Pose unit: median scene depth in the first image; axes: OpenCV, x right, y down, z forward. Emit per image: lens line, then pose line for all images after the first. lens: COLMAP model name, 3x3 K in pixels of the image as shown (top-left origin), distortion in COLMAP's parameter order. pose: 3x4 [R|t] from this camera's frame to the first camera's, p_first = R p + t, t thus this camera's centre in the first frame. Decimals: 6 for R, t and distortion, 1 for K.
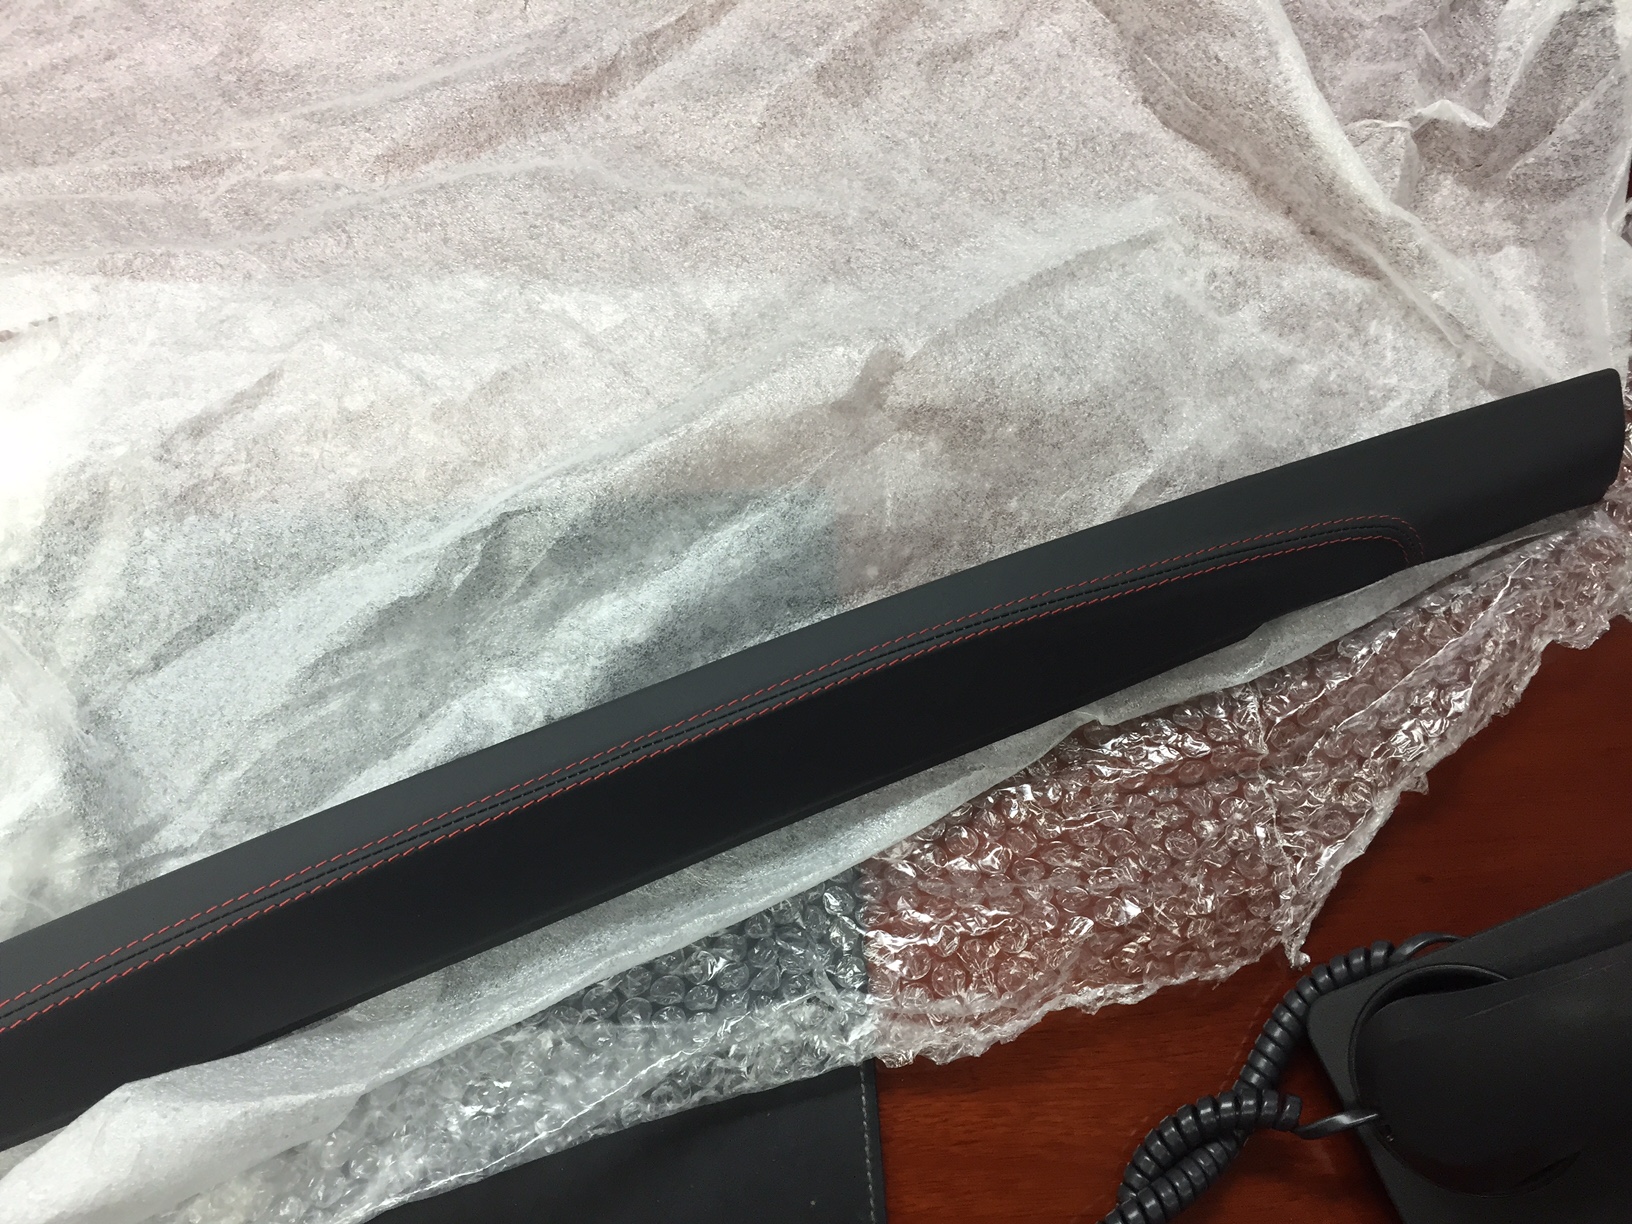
lens RADIAL K [[1380.8, 0, 816.0], [0, 1380.8, 612.0], [0, 0, 1]] dist [0.110558, -0.110308]
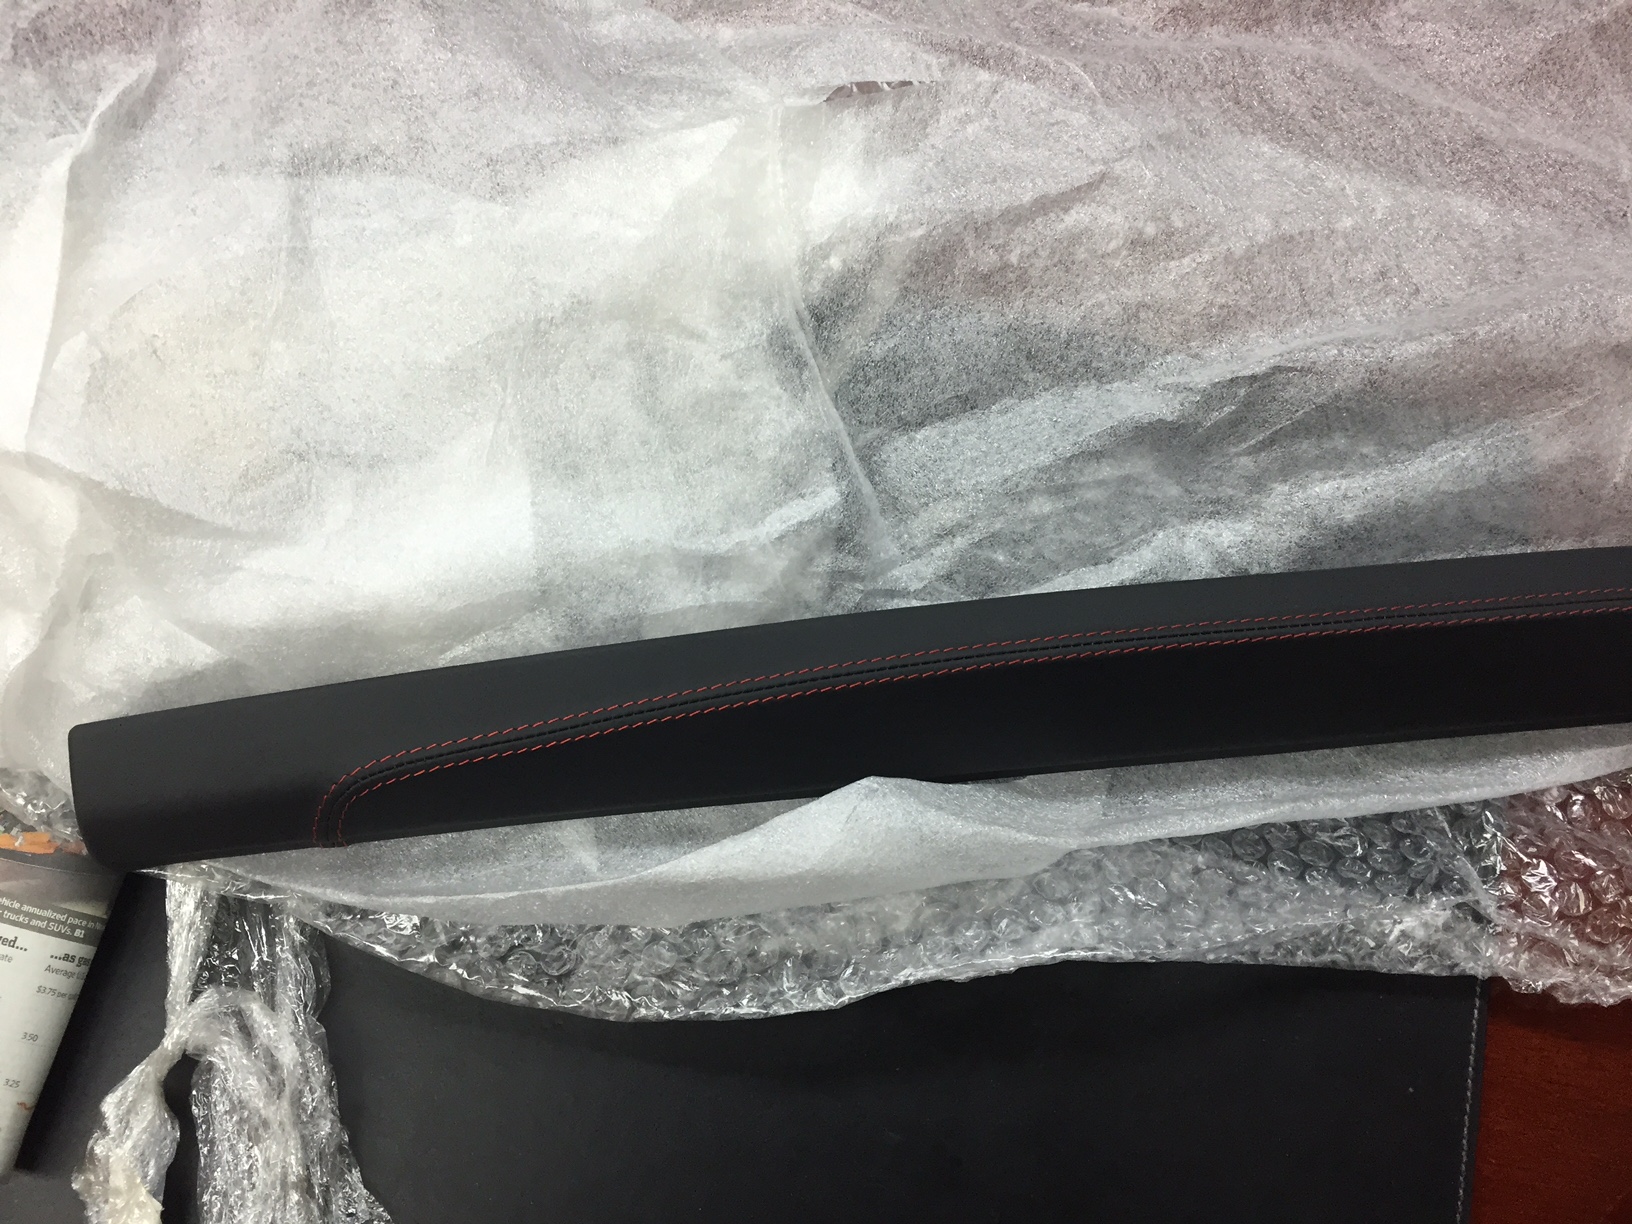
lens RADIAL K [[1380.8, 0, 816.0], [0, 1380.8, 612.0], [0, 0, 1]] dist [0.110558, -0.110308]
pose [[0.957859, 0.276299, -0.078516, -0.388099], [-0.274816, 0.961050, 0.029310, 0.154816], [0.083556, -0.006498, 0.996482, -0.059582]]
